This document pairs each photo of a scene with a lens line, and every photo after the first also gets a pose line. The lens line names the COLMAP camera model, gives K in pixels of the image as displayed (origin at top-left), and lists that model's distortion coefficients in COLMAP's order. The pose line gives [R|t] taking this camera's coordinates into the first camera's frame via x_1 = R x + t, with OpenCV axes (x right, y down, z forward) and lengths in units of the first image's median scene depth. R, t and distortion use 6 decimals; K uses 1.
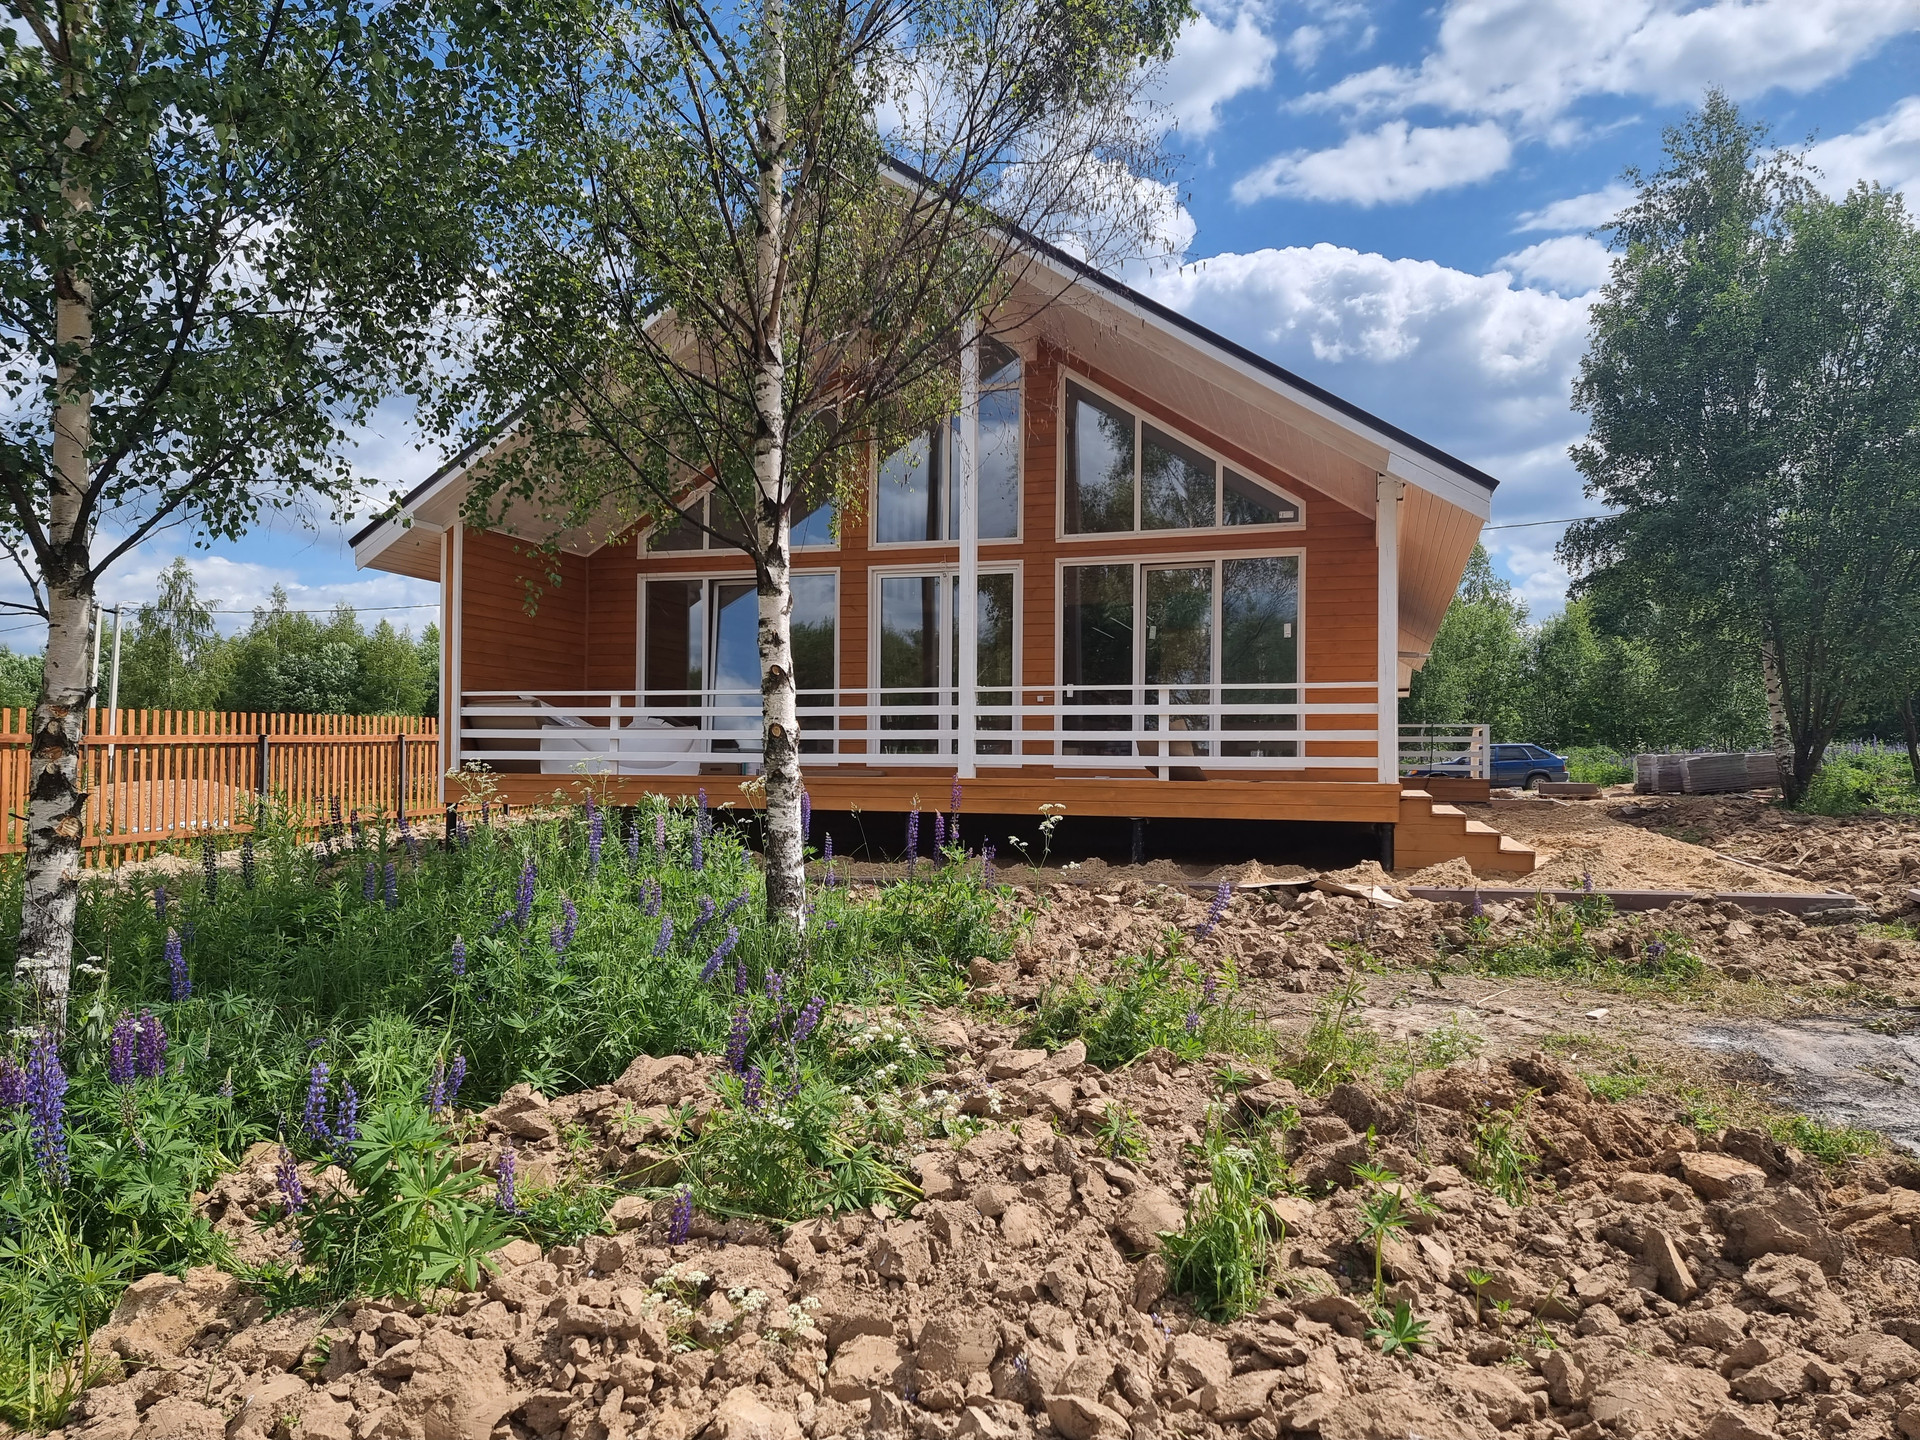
lens RADIAL K [[1335.3, 0, 929.8], [0, 1335.3, 743.5], [0, 0, 1]] dist [0.122647, -0.083893]
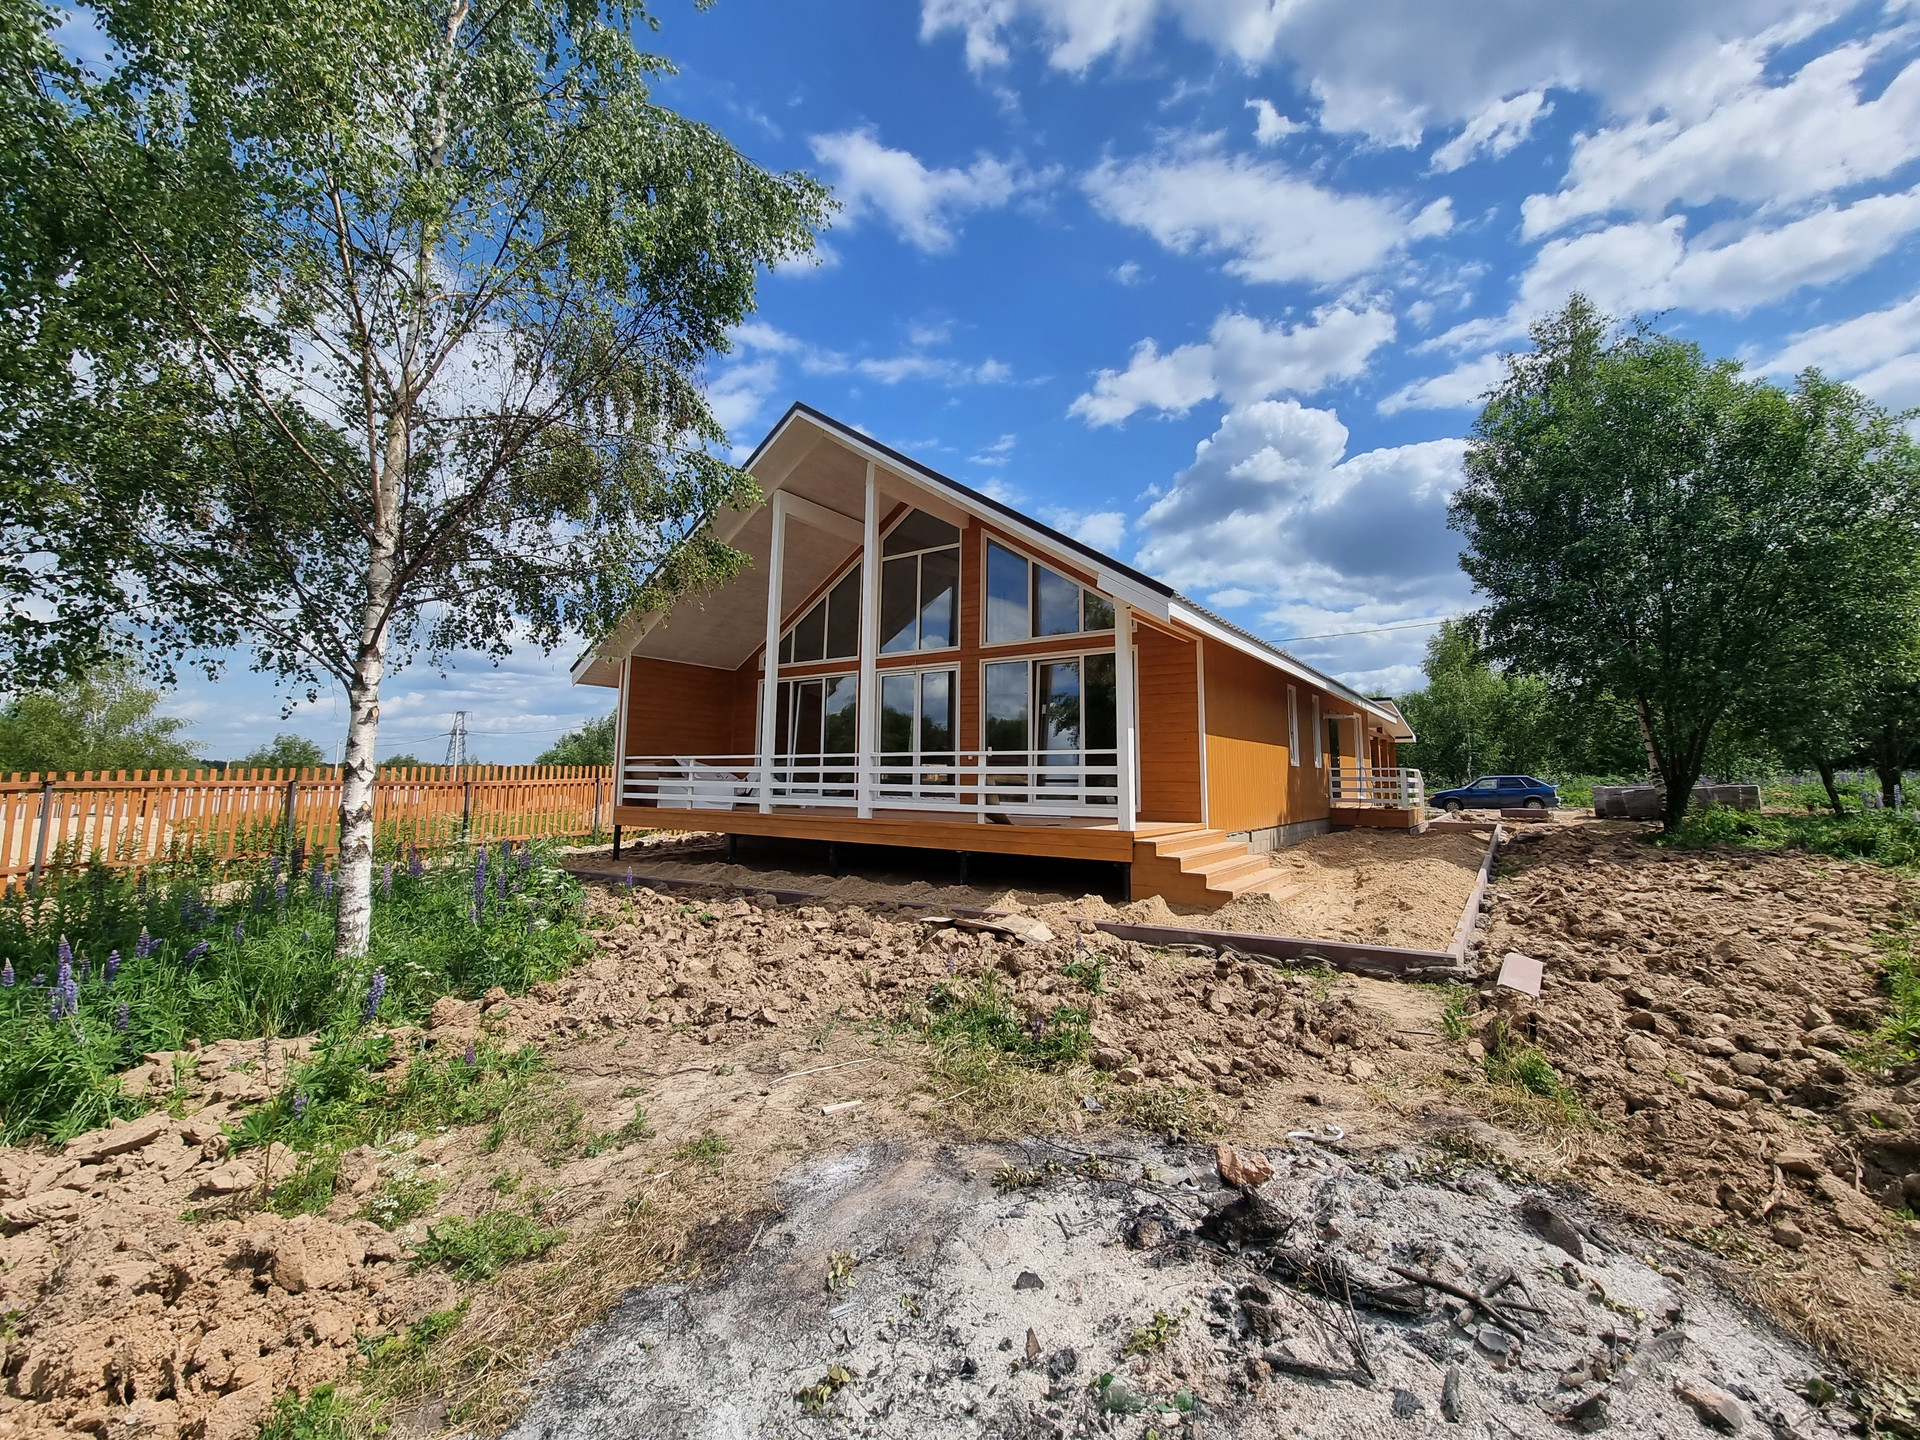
lens RADIAL K [[795.5, 0, 927.7], [0, 795.5, 711.6], [0, 0, 1]] dist [0.008402, -0.000021]
pose [[0.950428, -0.025288, -0.309914, 0.290106], [0.003241, 0.997439, -0.071450, -0.020980], [0.310927, 0.066904, 0.948076, 0.173556]]
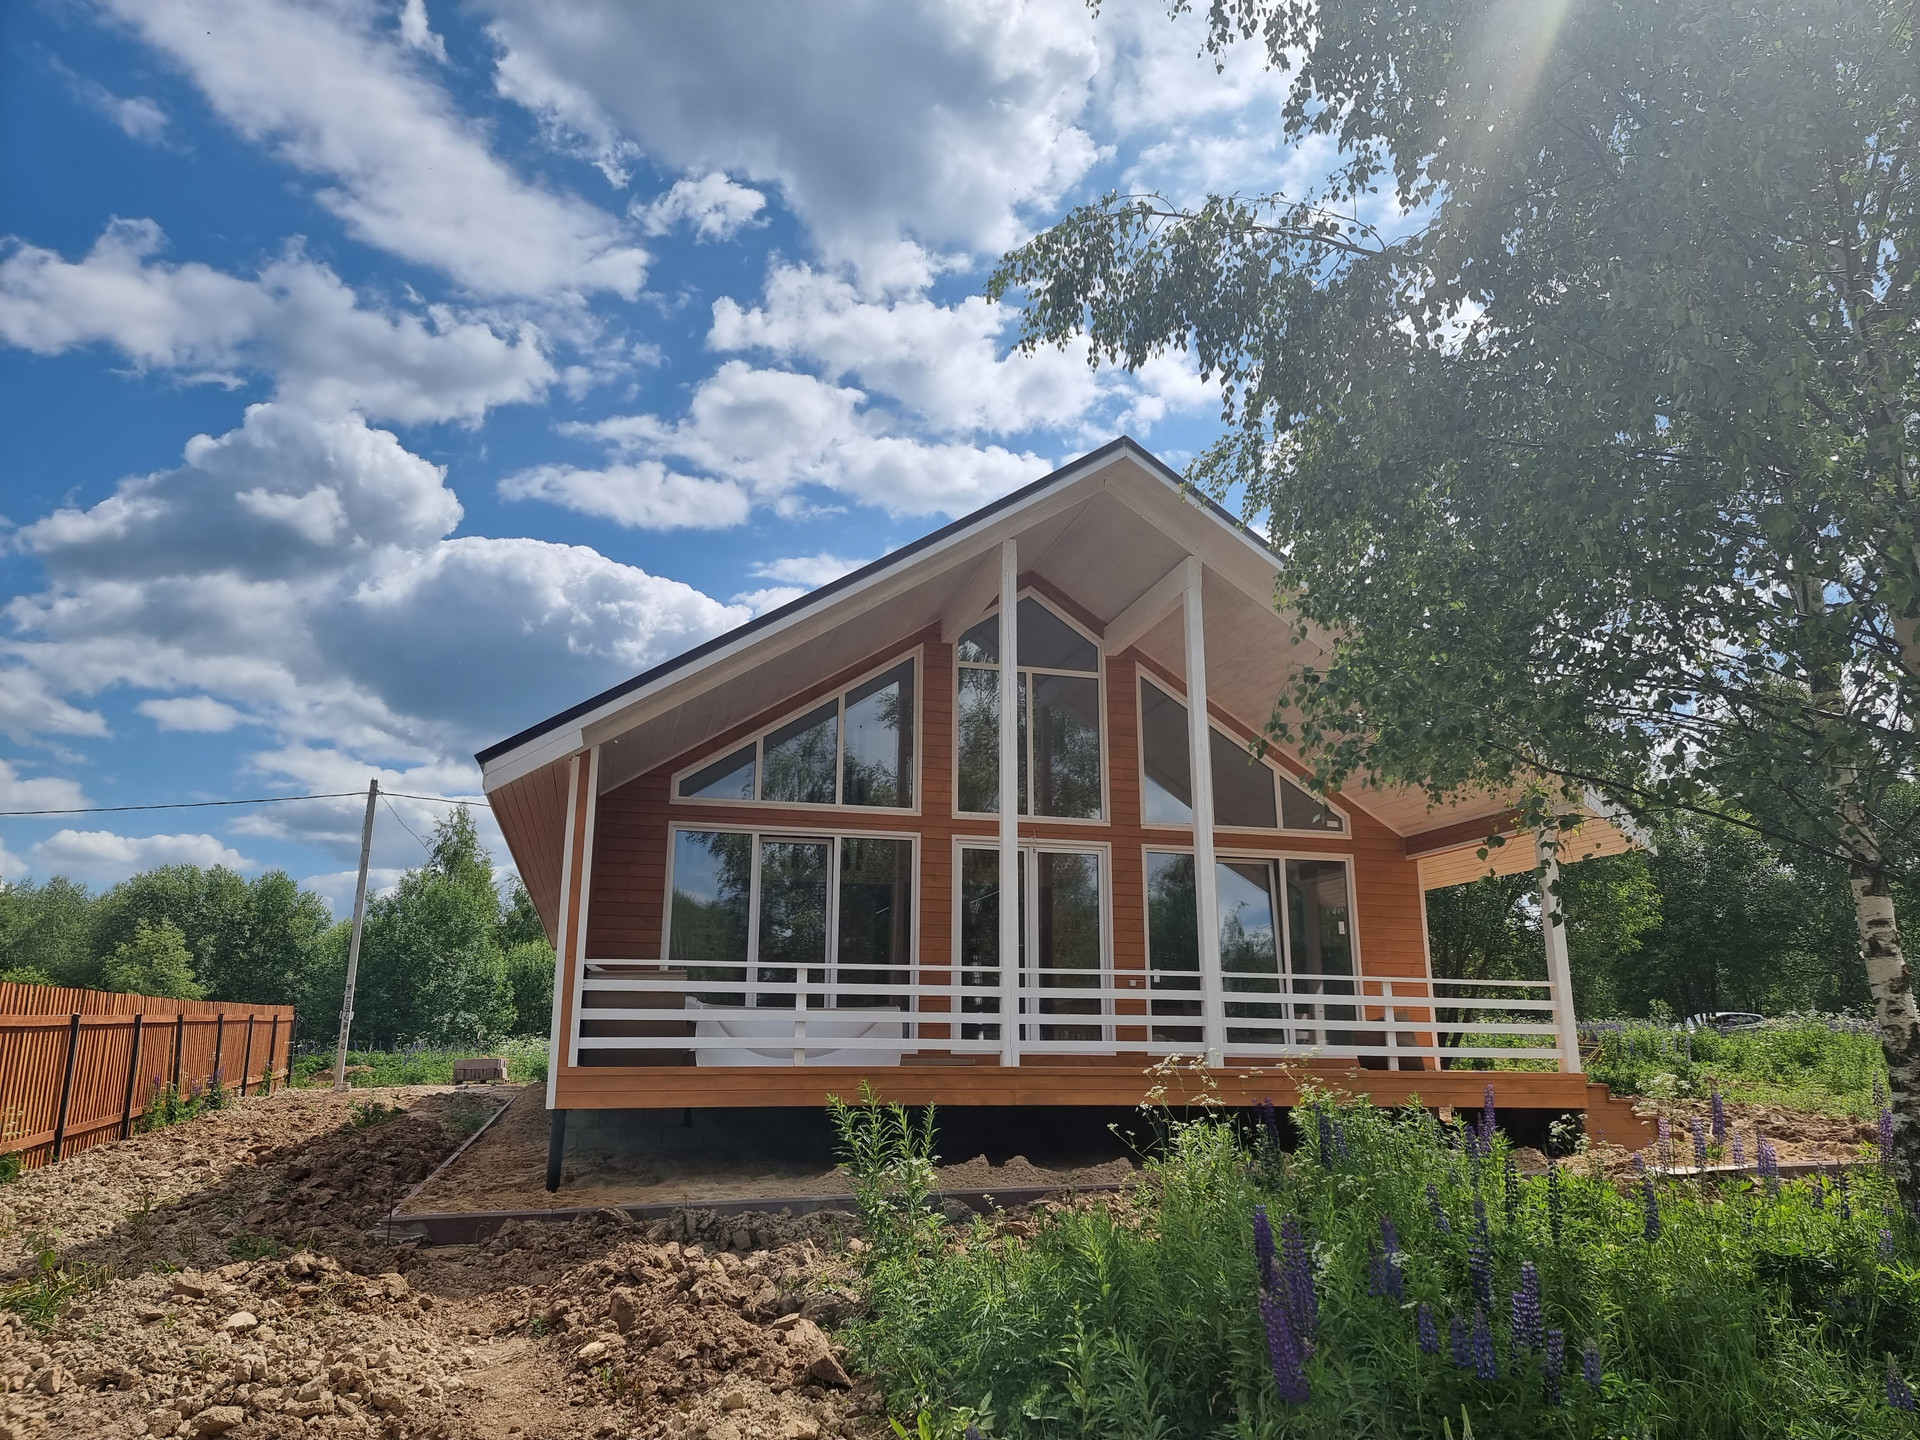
lens RADIAL K [[1325.5, 0, 909.0], [0, 1325.5, 730.3], [0, 0, 1]] dist [0.102104, -0.087126]
pose [[0.843568, 0.120738, 0.523274, -0.566079], [-0.006875, 0.976746, -0.214288, -0.003018], [-0.536978, 0.177169, 0.824782, 0.225079]]
